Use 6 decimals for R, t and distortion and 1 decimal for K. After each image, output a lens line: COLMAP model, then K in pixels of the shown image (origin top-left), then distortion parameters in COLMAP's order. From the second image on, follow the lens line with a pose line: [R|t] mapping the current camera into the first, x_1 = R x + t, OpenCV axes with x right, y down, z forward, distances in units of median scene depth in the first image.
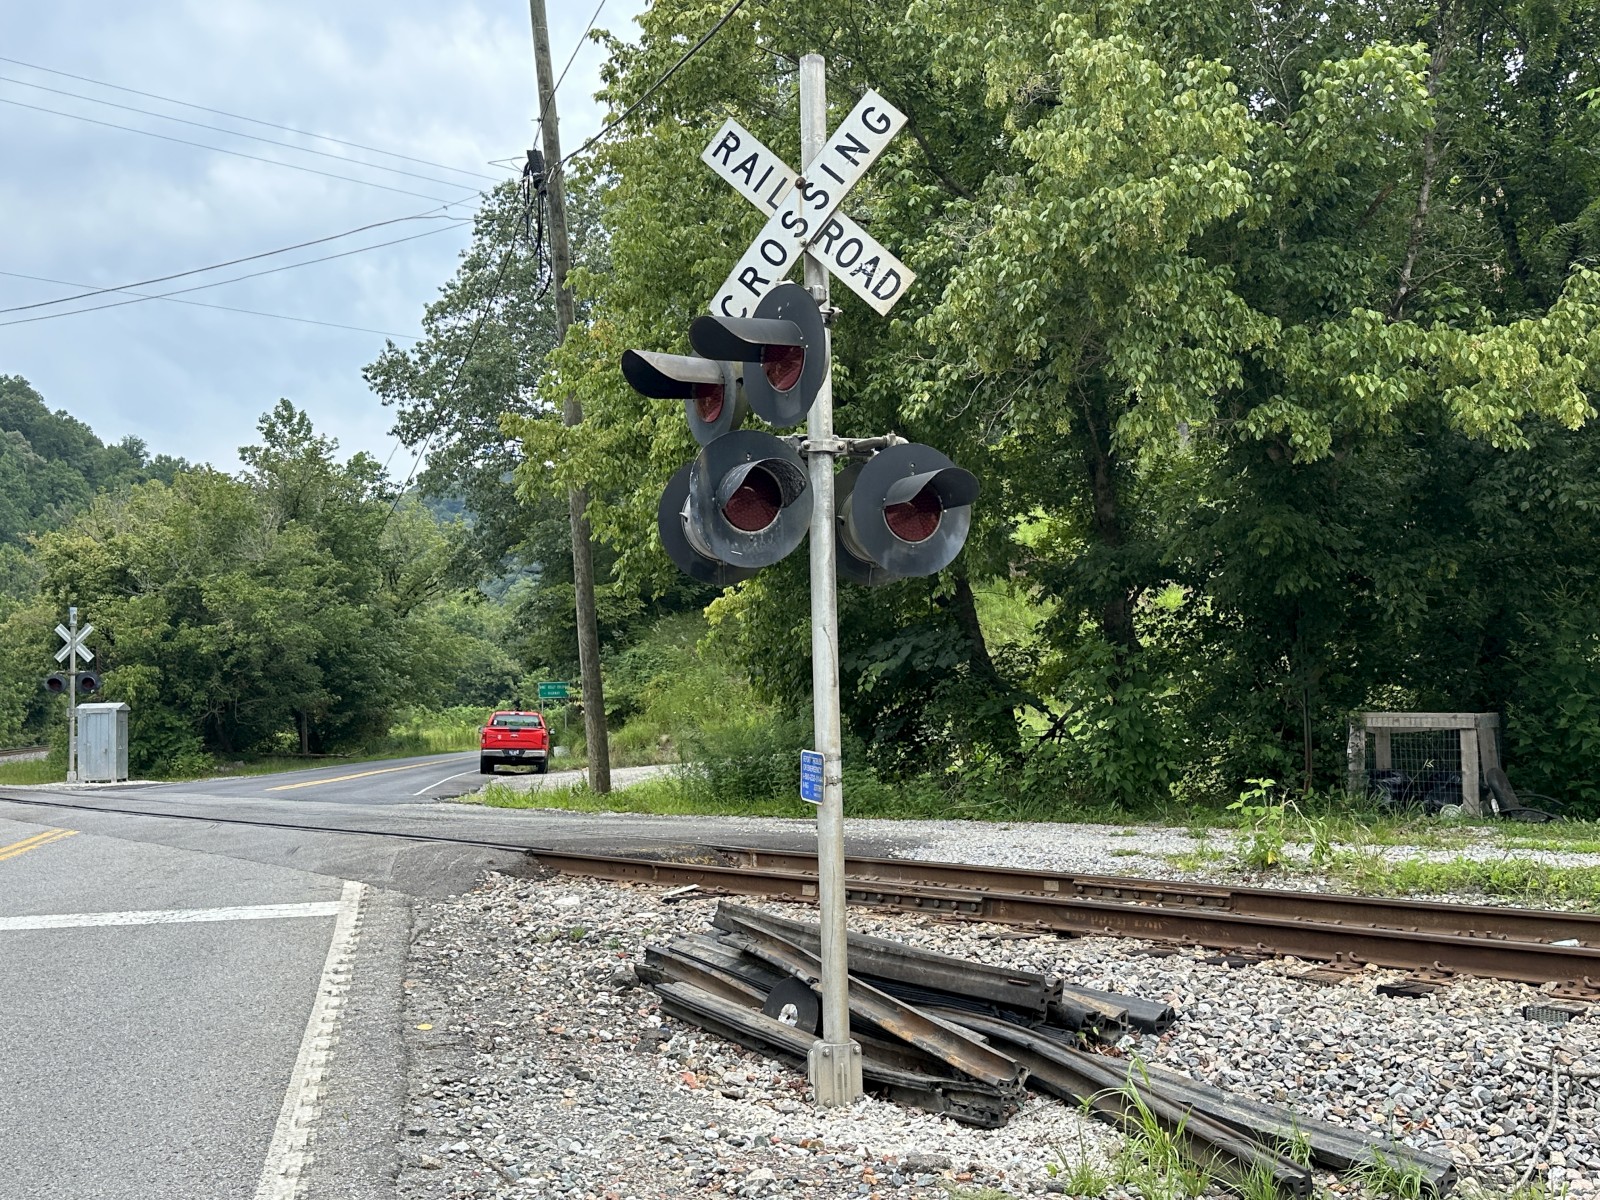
lens RADIAL K [[1615.7, 0, 821.0], [0, 1615.7, 610.8], [0, 0, 1]] dist [0.222018, -0.490748]
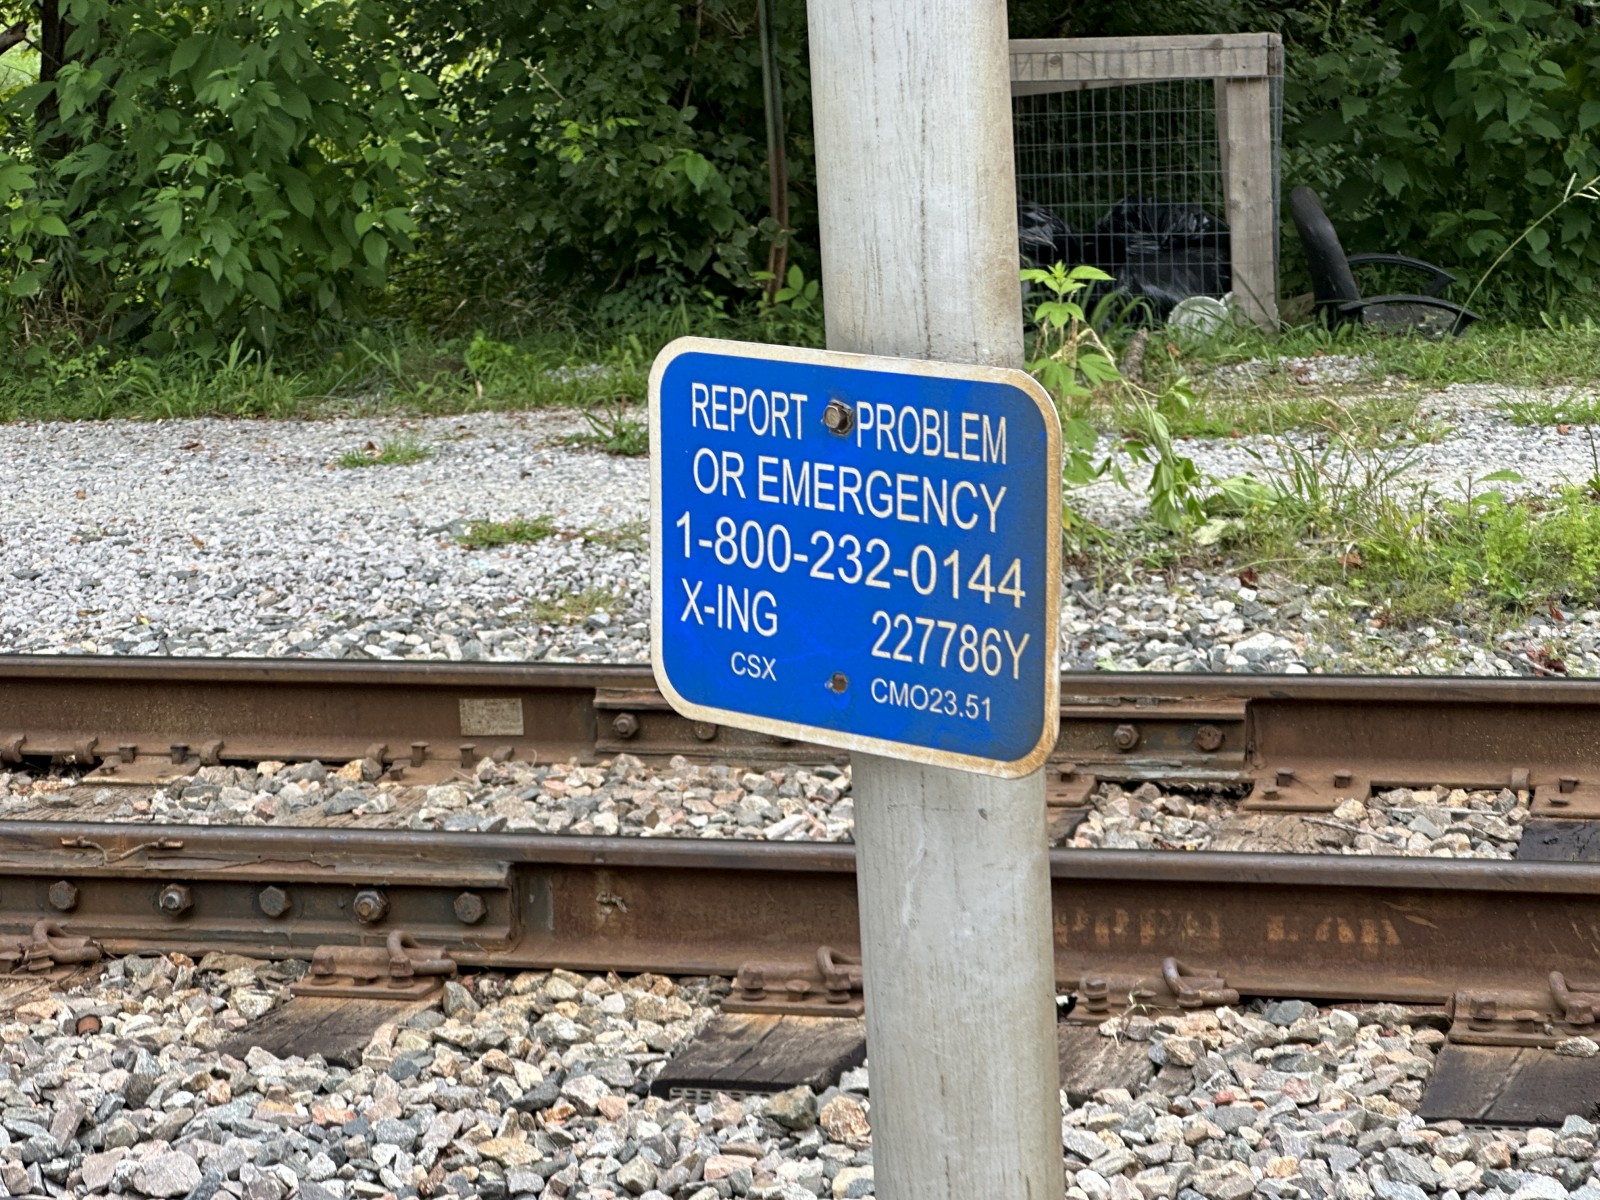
lens RADIAL K [[3538.6, 0, 800.0], [0, 3538.6, 600.0], [0, 0, 1]] dist [-0.005627, 0.278344]
pose [[0.863955, -0.094279, 0.494664, -0.081211], [-0.012008, 0.978181, 0.207407, 0.026504], [-0.503425, -0.185130, 0.843972, 0.421538]]
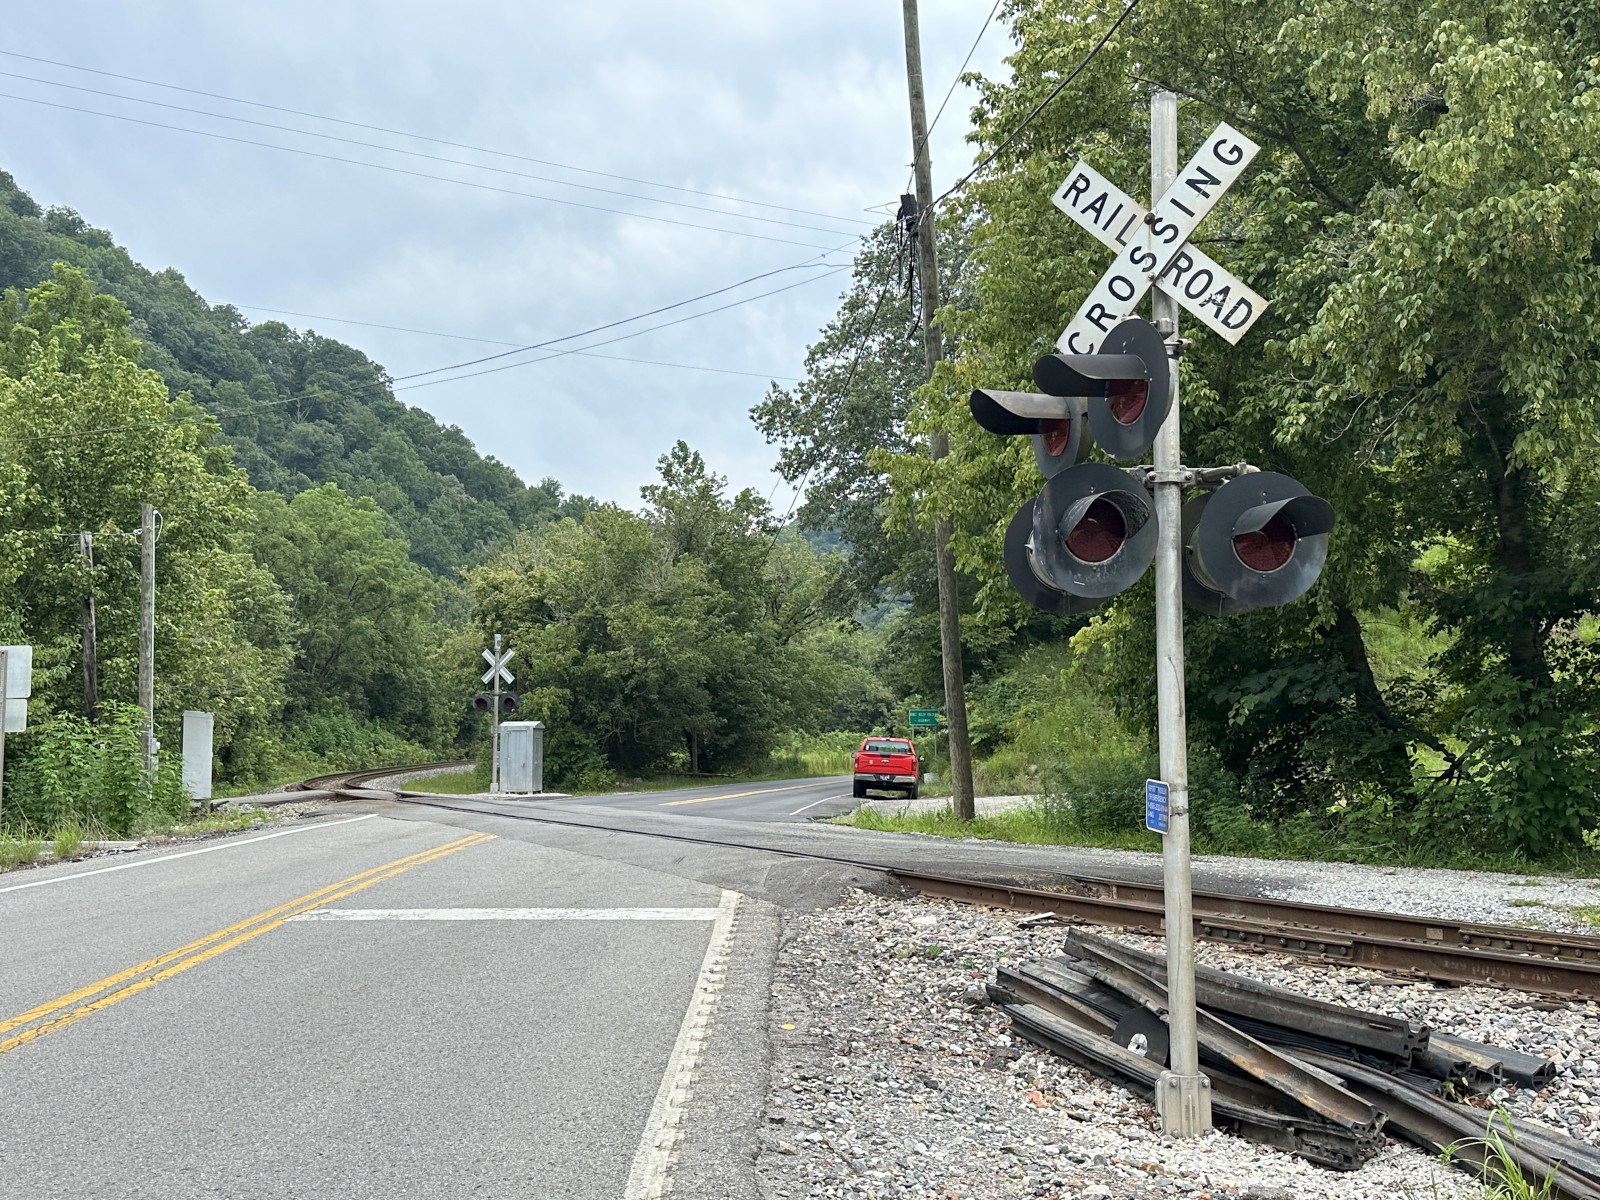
lens RADIAL K [[1621.6, 0, 794.3], [0, 1621.6, 608.0], [0, 0, 1]] dist [0.210855, -0.427350]
pose [[0.970039, 0.000300, -0.242951, 0.012813], [-0.005036, 0.999809, -0.018875, 0.000008], [0.242899, 0.019533, 0.969855, -0.022525]]
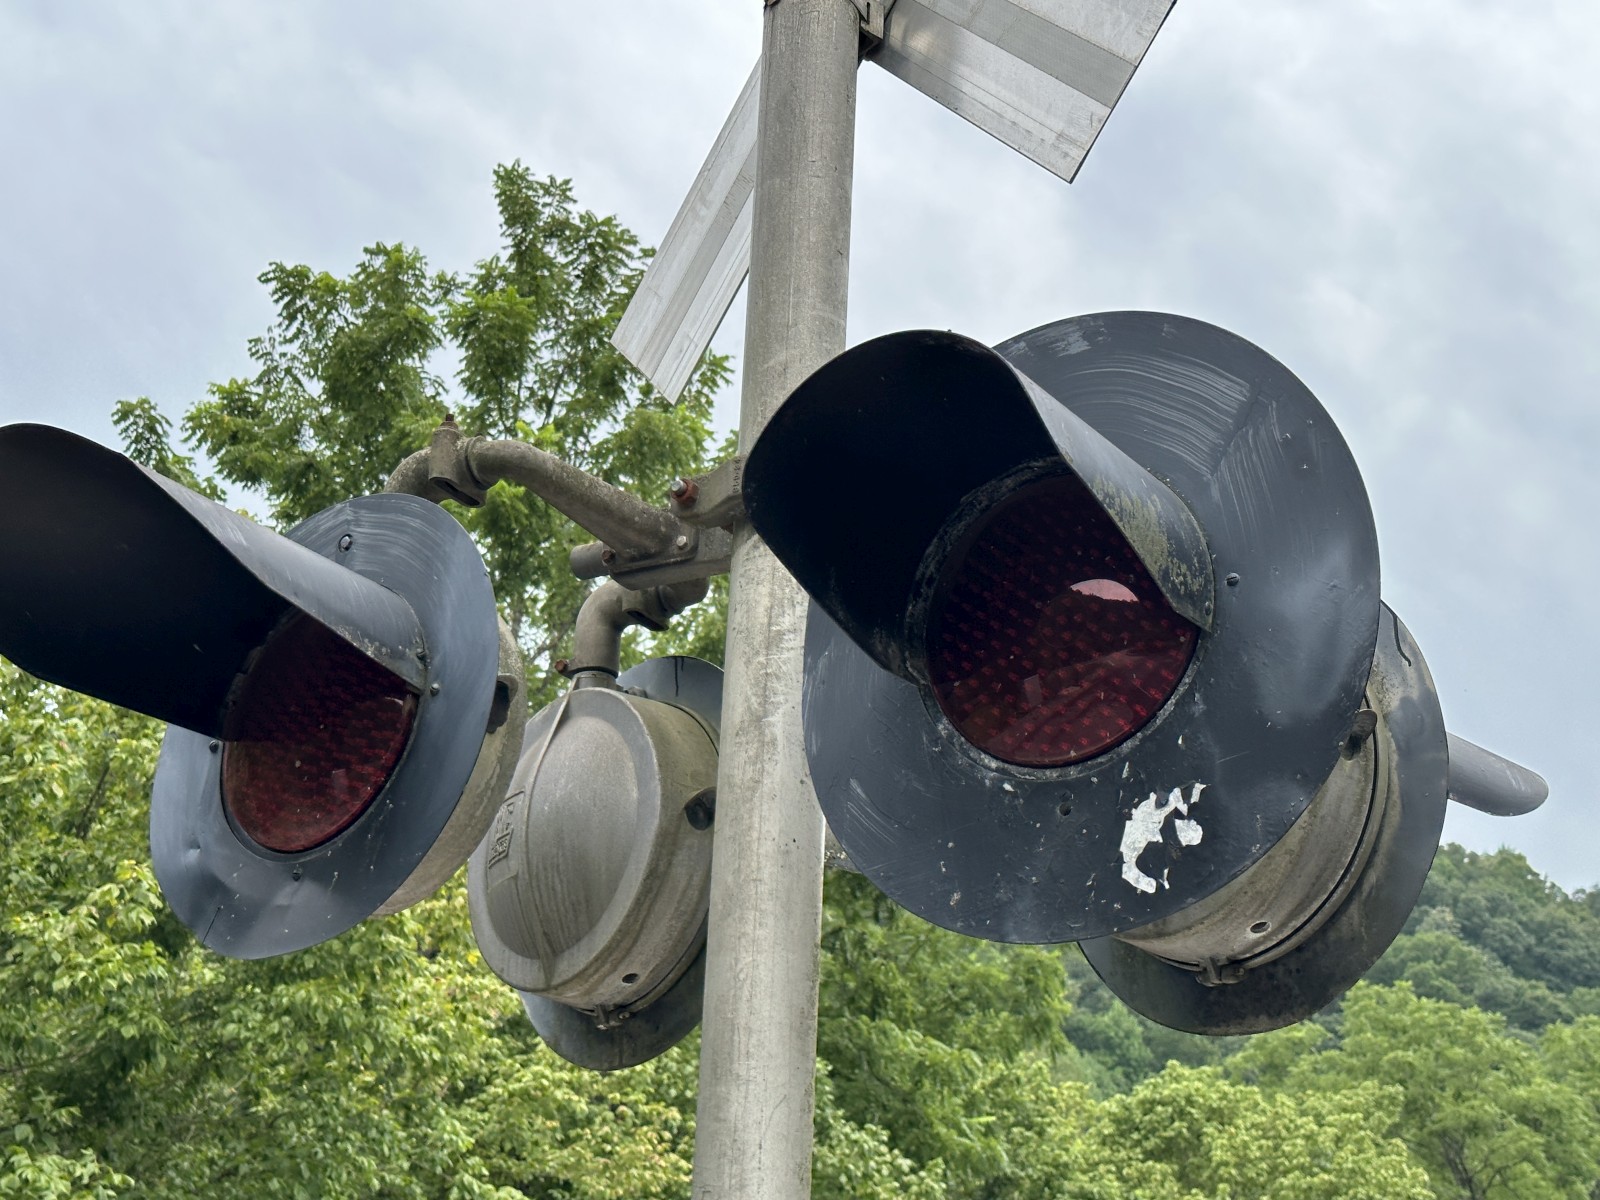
lens RADIAL K [[2299.7, 0, 800.0], [0, 2299.7, 536.7], [0, 0, 1]] dist [0.068476, 0.033343]
pose [[0.594744, -0.294685, -0.747957, -0.738612], [-0.006816, 0.928511, -0.371241, 0.109131], [0.803886, 0.225892, 0.550218, 1.750651]]
